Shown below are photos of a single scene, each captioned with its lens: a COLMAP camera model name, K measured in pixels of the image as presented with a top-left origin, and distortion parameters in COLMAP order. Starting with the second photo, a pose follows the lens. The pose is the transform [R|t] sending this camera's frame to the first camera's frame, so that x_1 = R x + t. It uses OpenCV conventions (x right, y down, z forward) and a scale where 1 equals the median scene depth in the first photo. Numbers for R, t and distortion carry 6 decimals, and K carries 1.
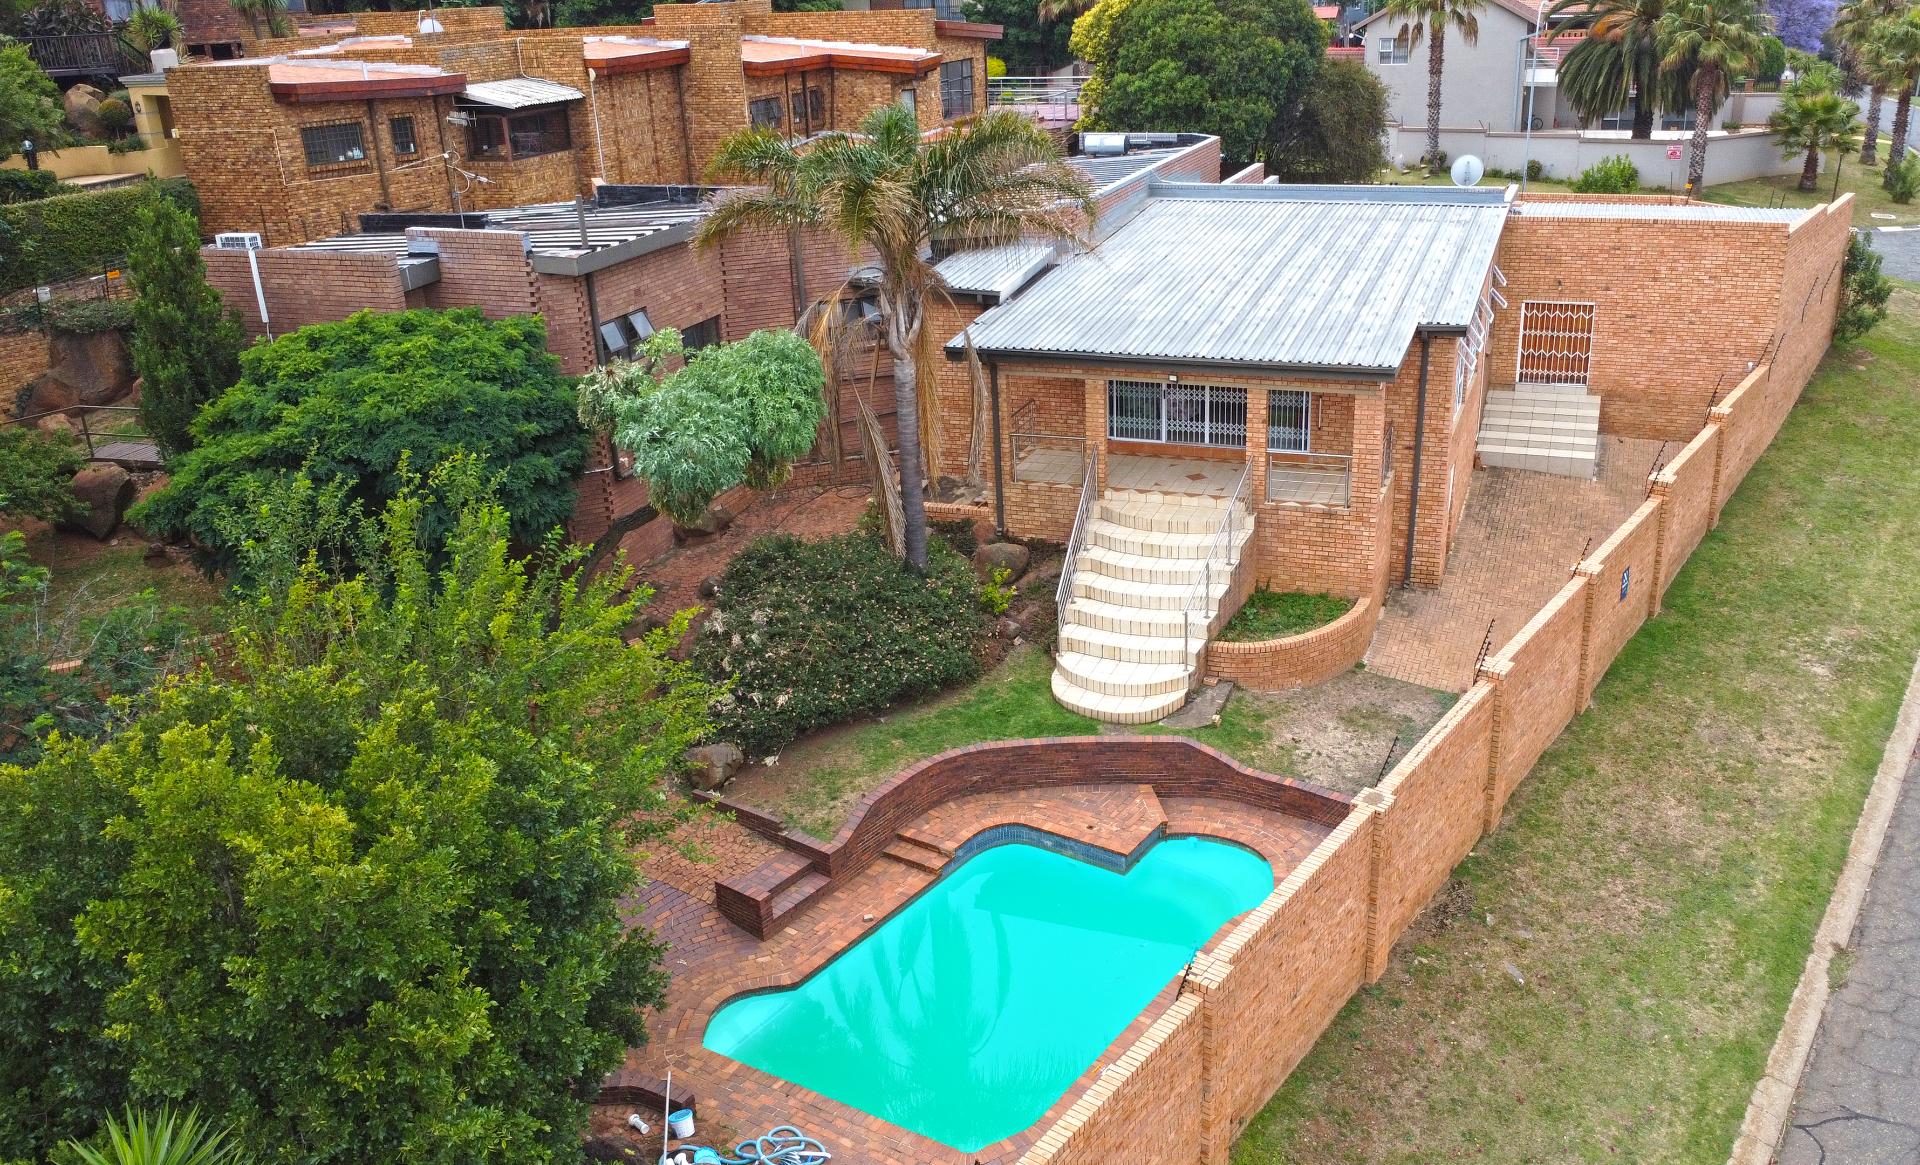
lens RADIAL K [[1545.8, 0, 966.3], [0, 1545.8, 573.1], [0, 0, 1]] dist [-0.020786, -0.013415]
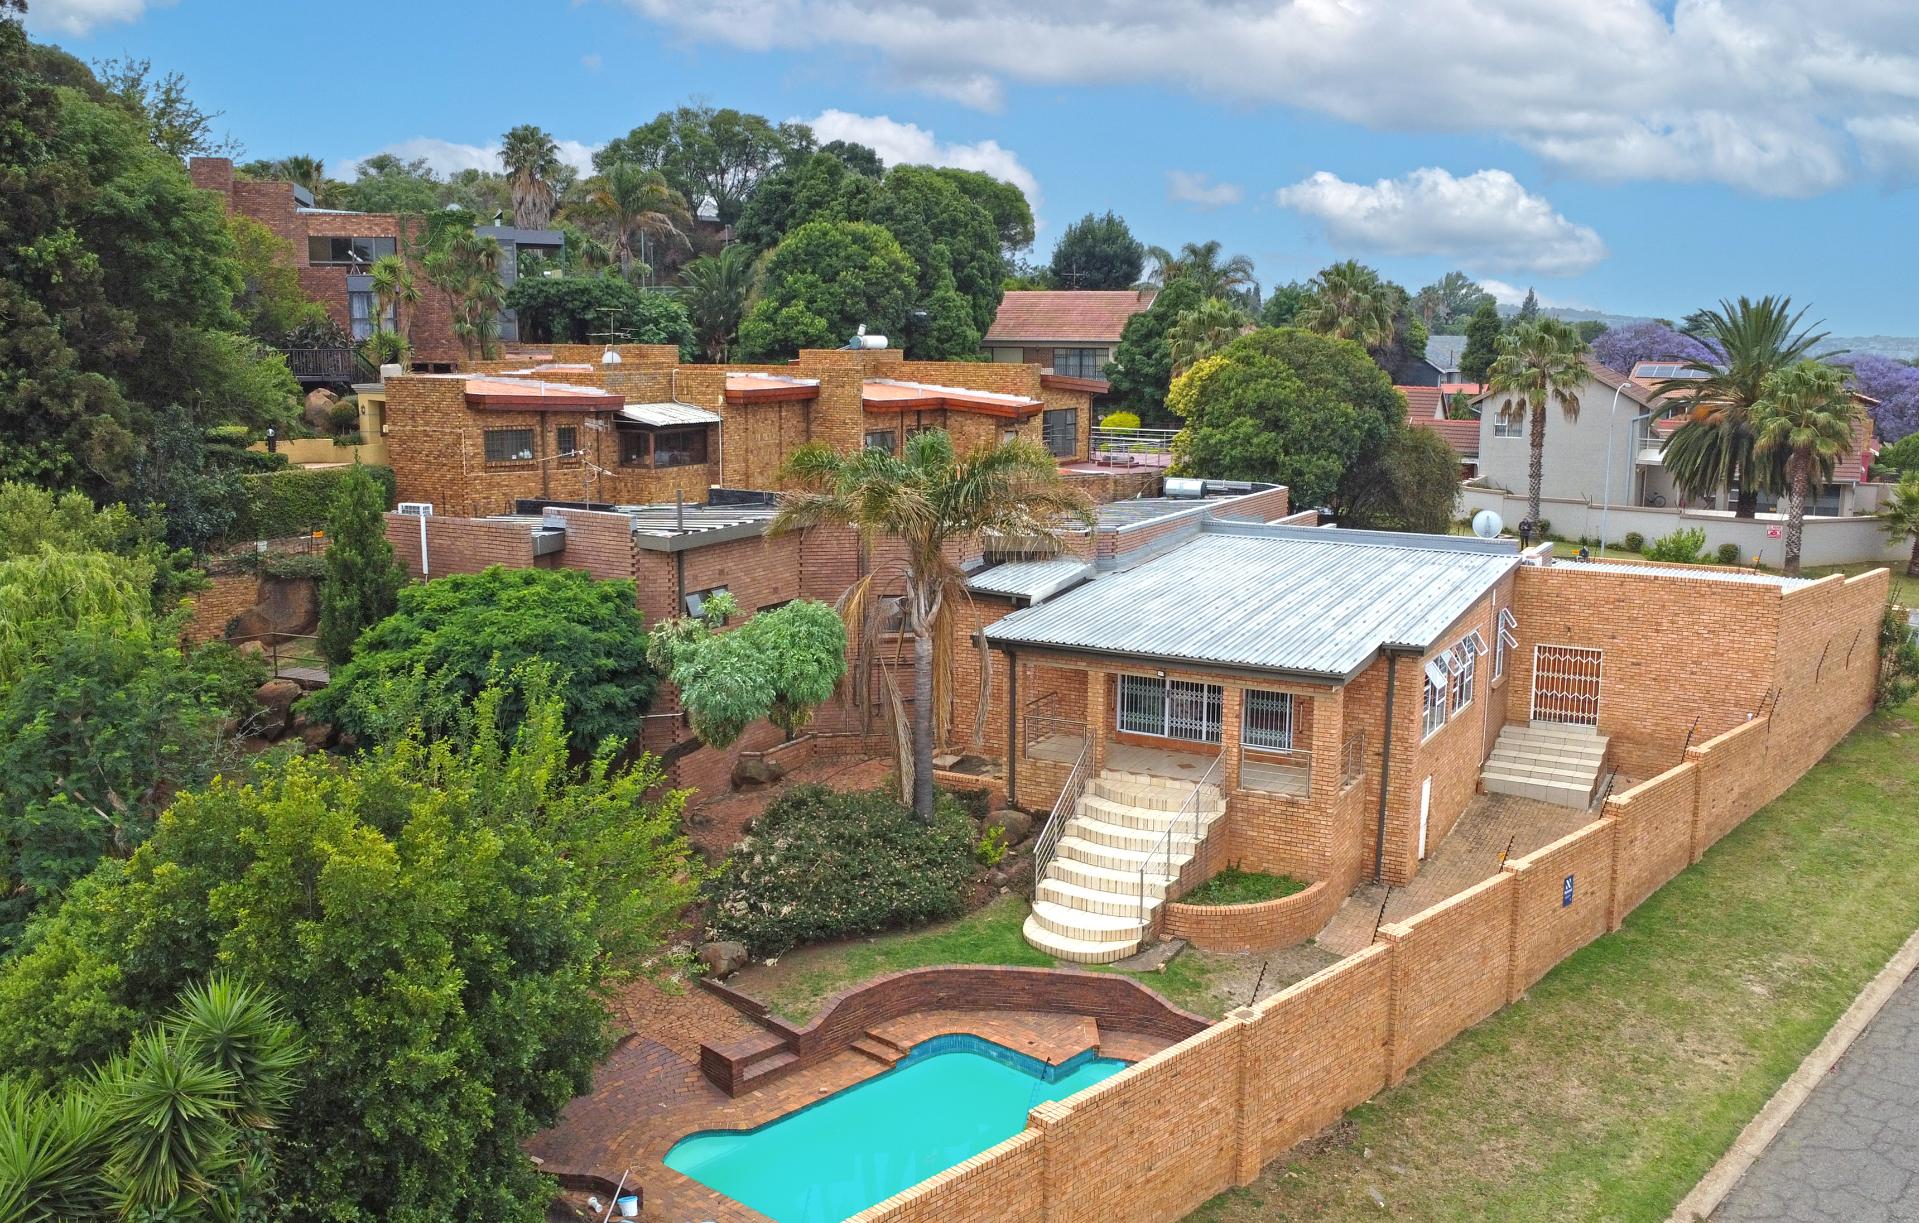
lens RADIAL K [[1750.8, 0, 962.9], [0, 1750.8, 616.9], [0, 0, 1]] dist [-0.034866, 0.008911]
pose [[0.986142, 0.067531, -0.151535, 0.179141], [-0.097859, 0.974357, -0.202614, 0.108543], [0.133966, 0.214635, 0.967463, -0.283152]]
